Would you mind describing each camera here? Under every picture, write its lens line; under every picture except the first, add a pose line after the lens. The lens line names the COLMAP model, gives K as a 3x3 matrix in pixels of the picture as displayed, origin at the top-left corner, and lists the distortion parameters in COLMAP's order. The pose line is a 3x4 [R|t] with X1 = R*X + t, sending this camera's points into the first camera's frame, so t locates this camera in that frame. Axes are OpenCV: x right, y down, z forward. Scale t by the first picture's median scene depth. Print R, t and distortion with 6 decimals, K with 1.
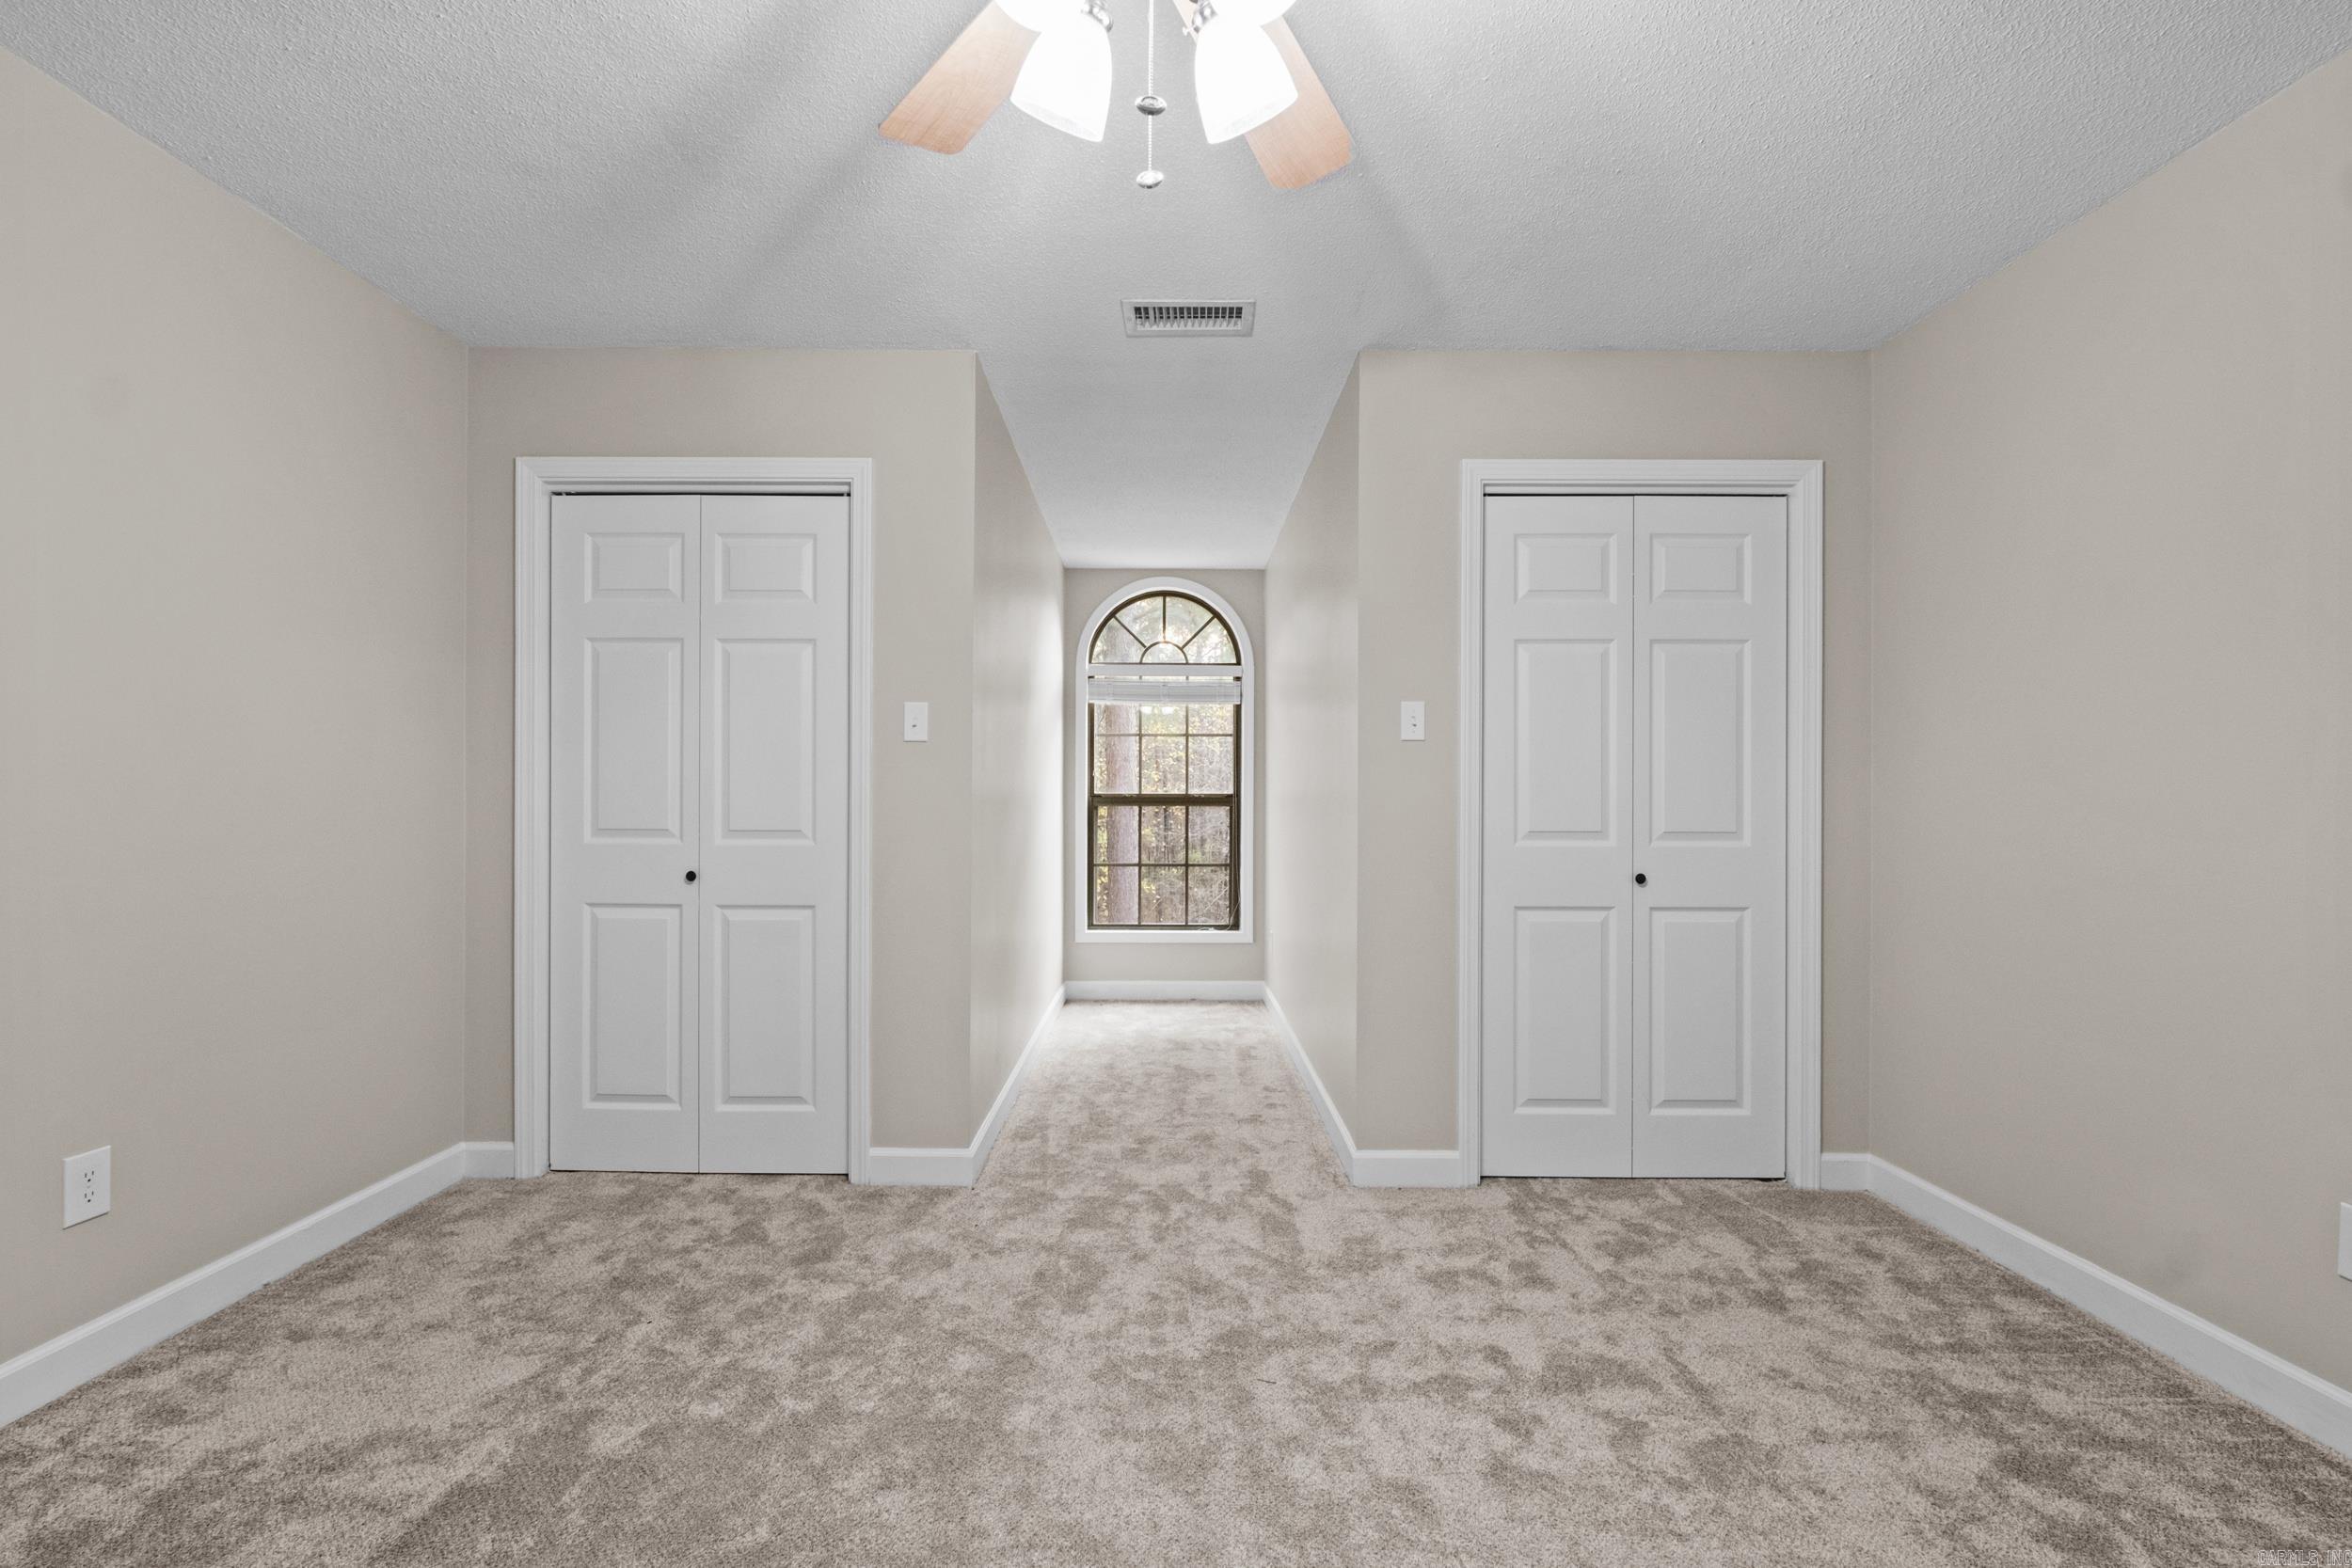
lens RADIAL K [[1034.9, 0, 1281.5], [0, 1034.9, 804.4], [0, 0, 1]] dist [-0.008158, 0.000184]
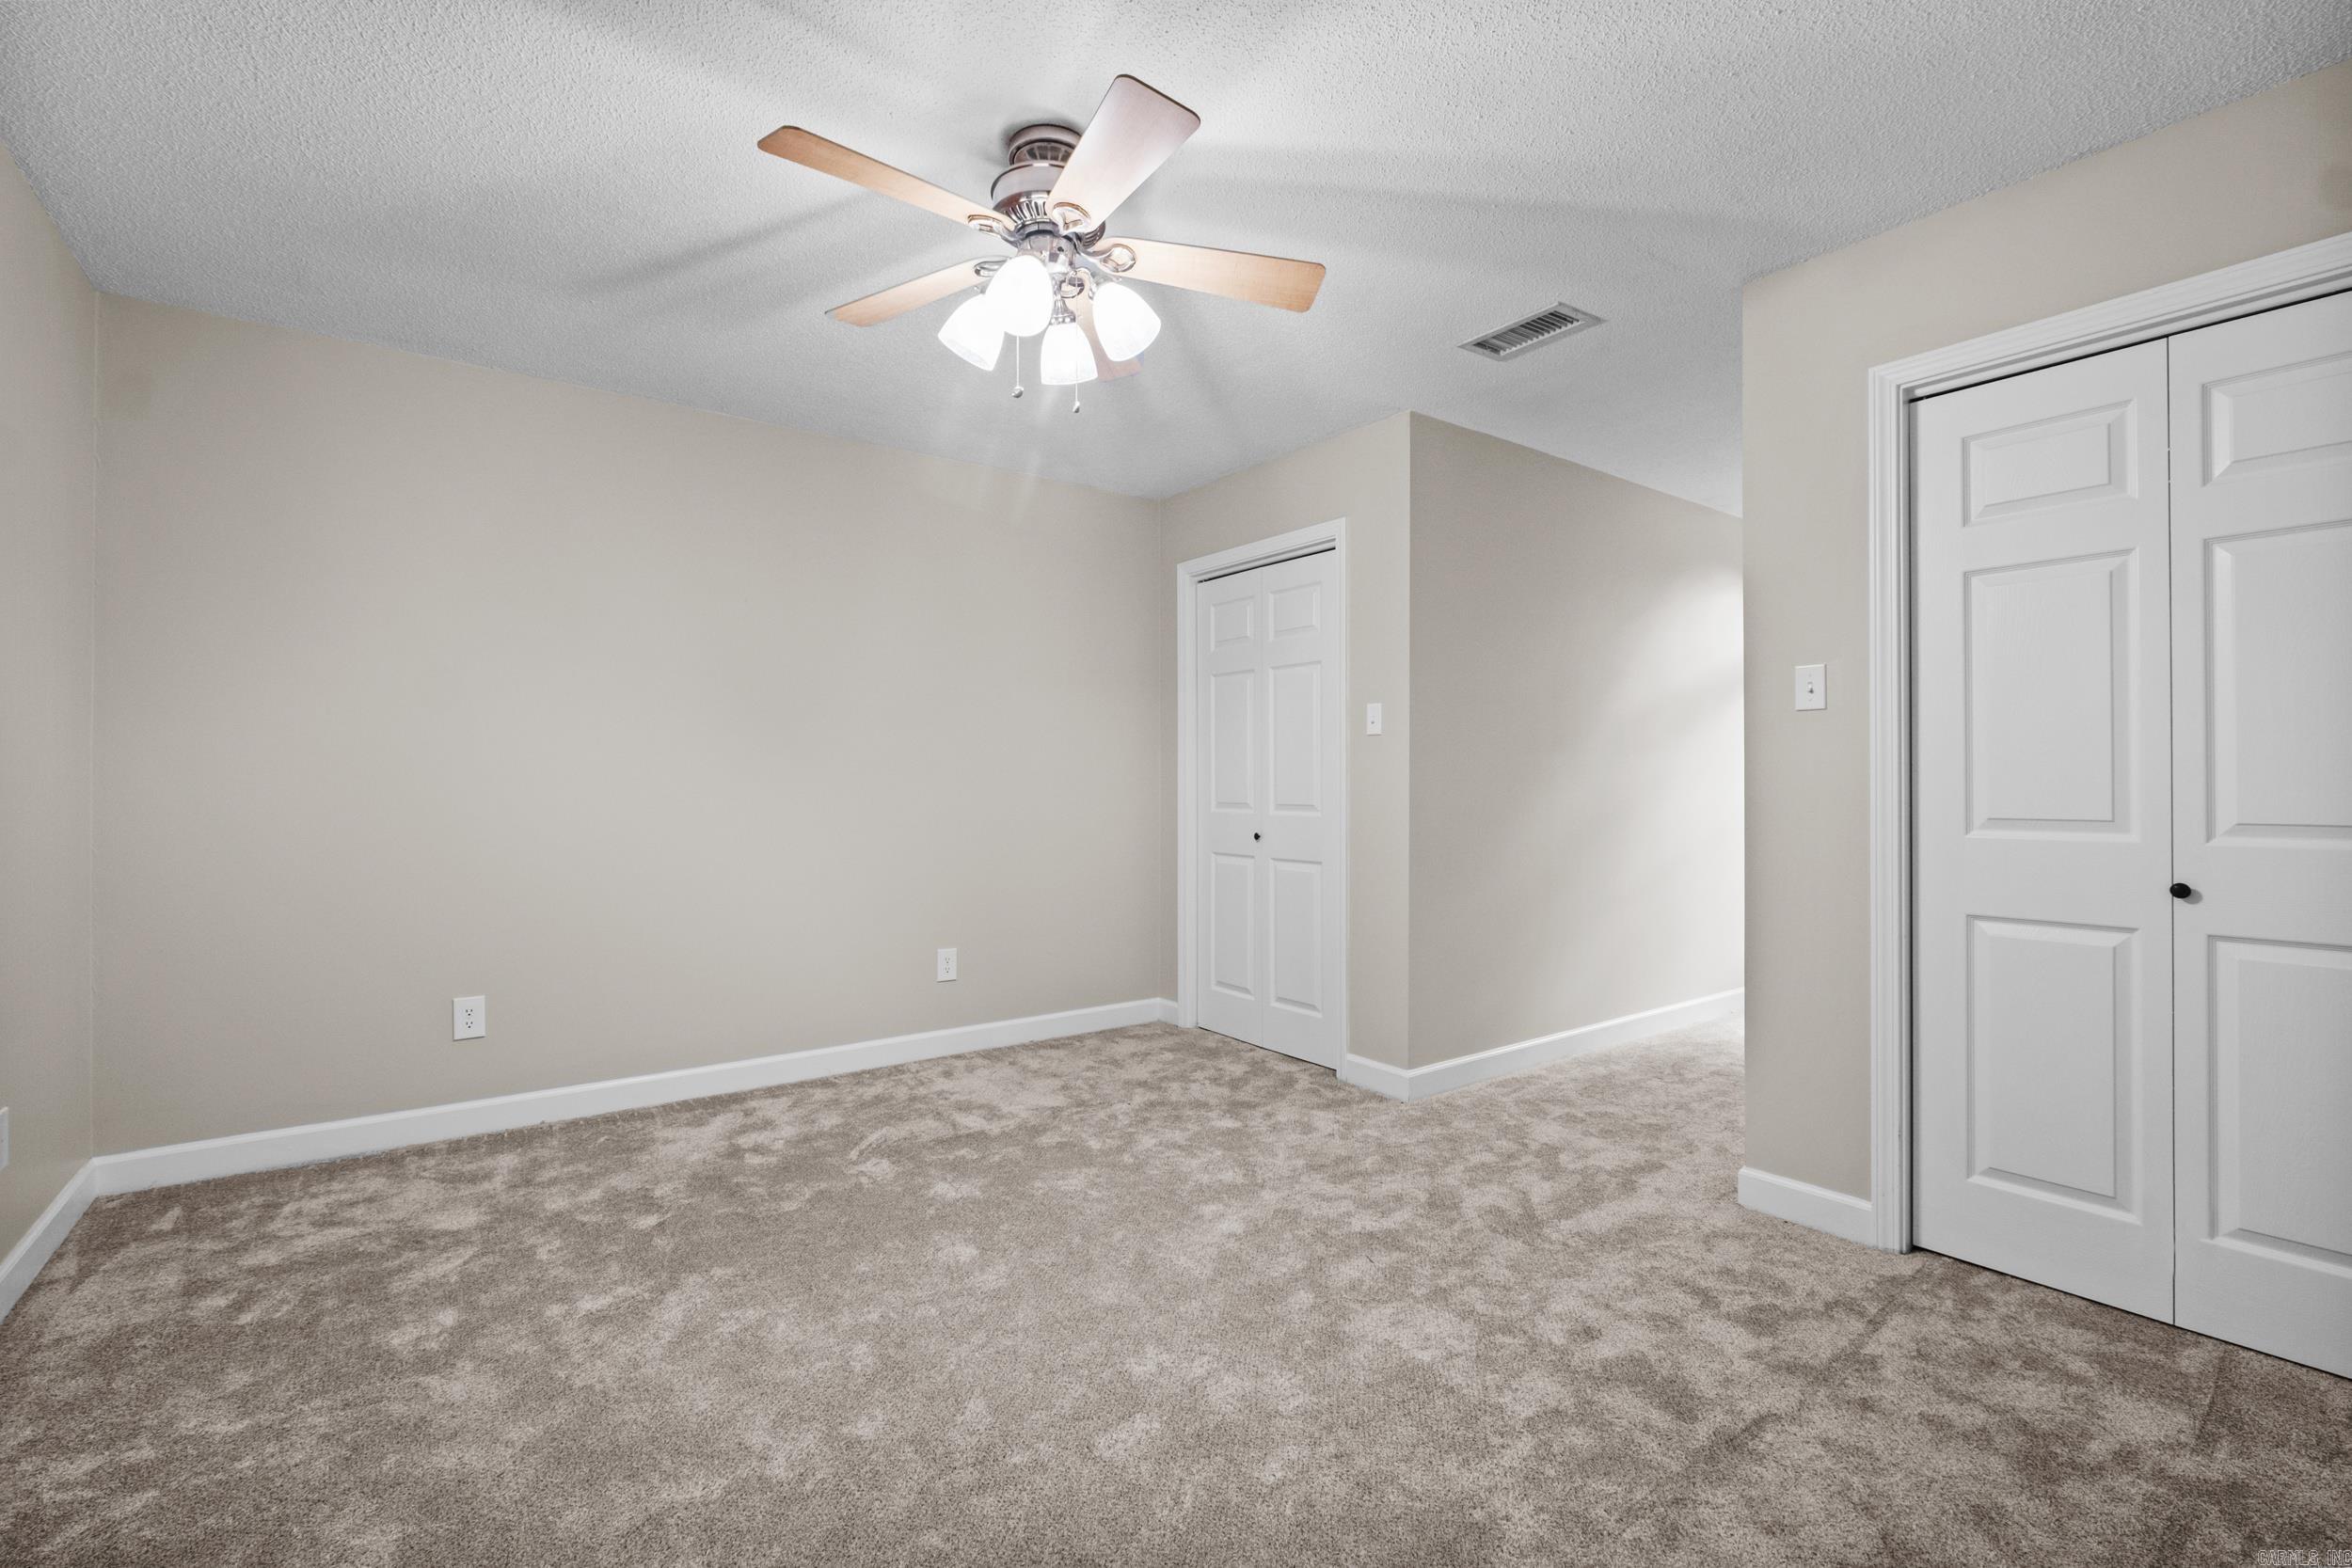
lens RADIAL K [[1034.9, 0, 1155.7], [0, 1034.9, 782.3], [0, 0, 1]] dist [-0.008158, 0.000184]
pose [[0.587848, -0.005589, -0.808952, 0.584151], [-0.000875, 0.999971, -0.007545, 0.006881], [0.808971, 0.005143, 0.587826, 0.059087]]
